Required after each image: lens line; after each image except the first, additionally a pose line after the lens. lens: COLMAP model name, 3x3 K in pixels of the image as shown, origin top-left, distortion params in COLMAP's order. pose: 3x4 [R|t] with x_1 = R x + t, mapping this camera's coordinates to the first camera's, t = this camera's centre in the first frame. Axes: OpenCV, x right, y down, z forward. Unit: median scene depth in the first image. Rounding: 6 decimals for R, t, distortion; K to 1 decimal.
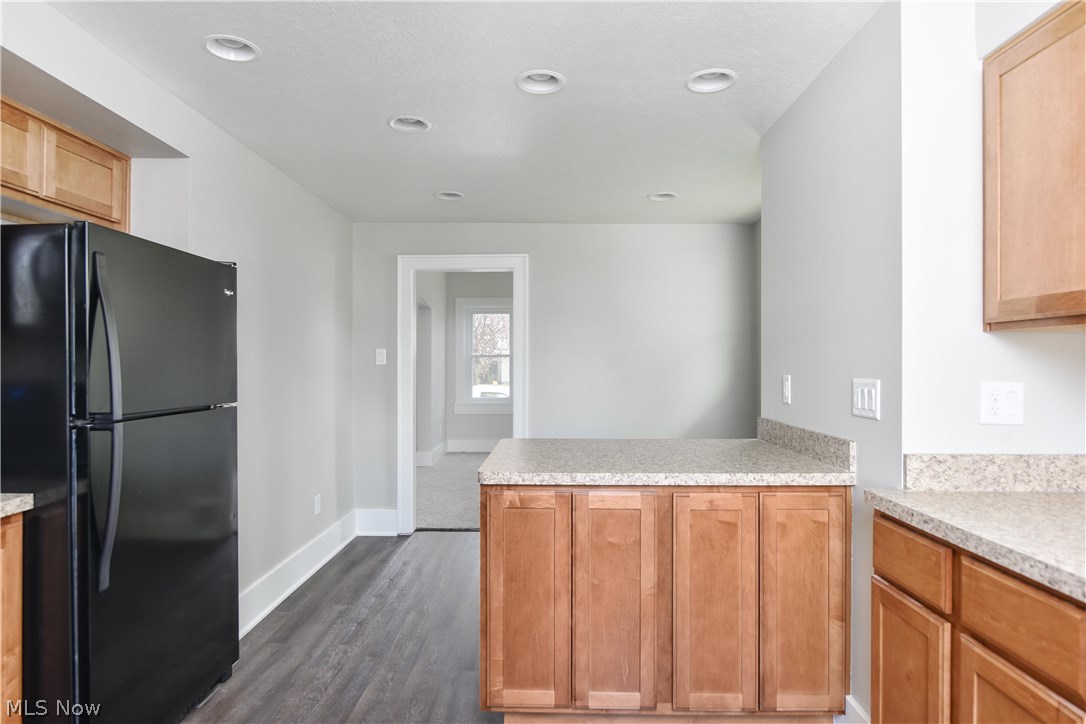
lens RADIAL K [[649.8, 0, 542.8], [0, 649.8, 360.7], [0, 0, 1]] dist [0.003207, 0.000796]
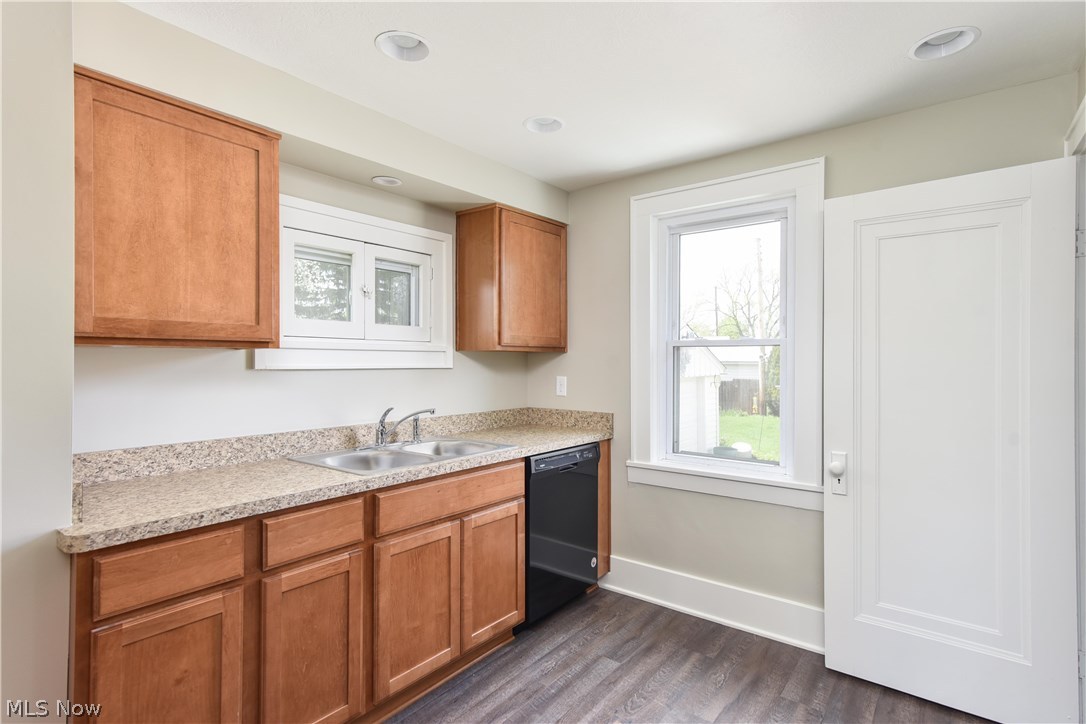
lens RADIAL K [[559.0, 0, 540.3], [0, 559.0, 364.1], [0, 0, 1]] dist [-0.004875, 0.000943]
pose [[-0.806548, 0.000535, 0.591168, -0.469804], [-0.001120, 0.999996, -0.002433, -0.016734], [-0.591167, -0.002625, -0.806545, 1.525965]]
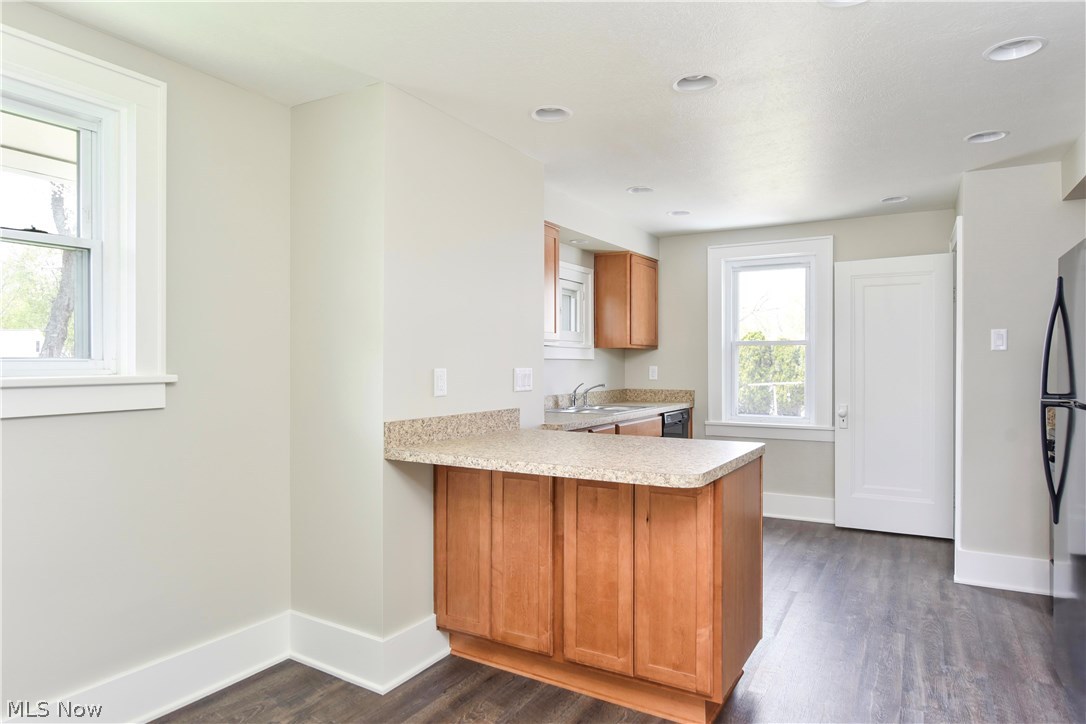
lens RADIAL K [[671.7, 0, 542.9], [0, 671.7, 363.6], [0, 0, 1]] dist [-0.040439, -0.001478]
pose [[-0.873434, 0.003946, 0.486927, -0.534758], [0.001668, 0.999986, -0.005112, 0.037351], [-0.486940, -0.003653, -0.873428, 3.514881]]
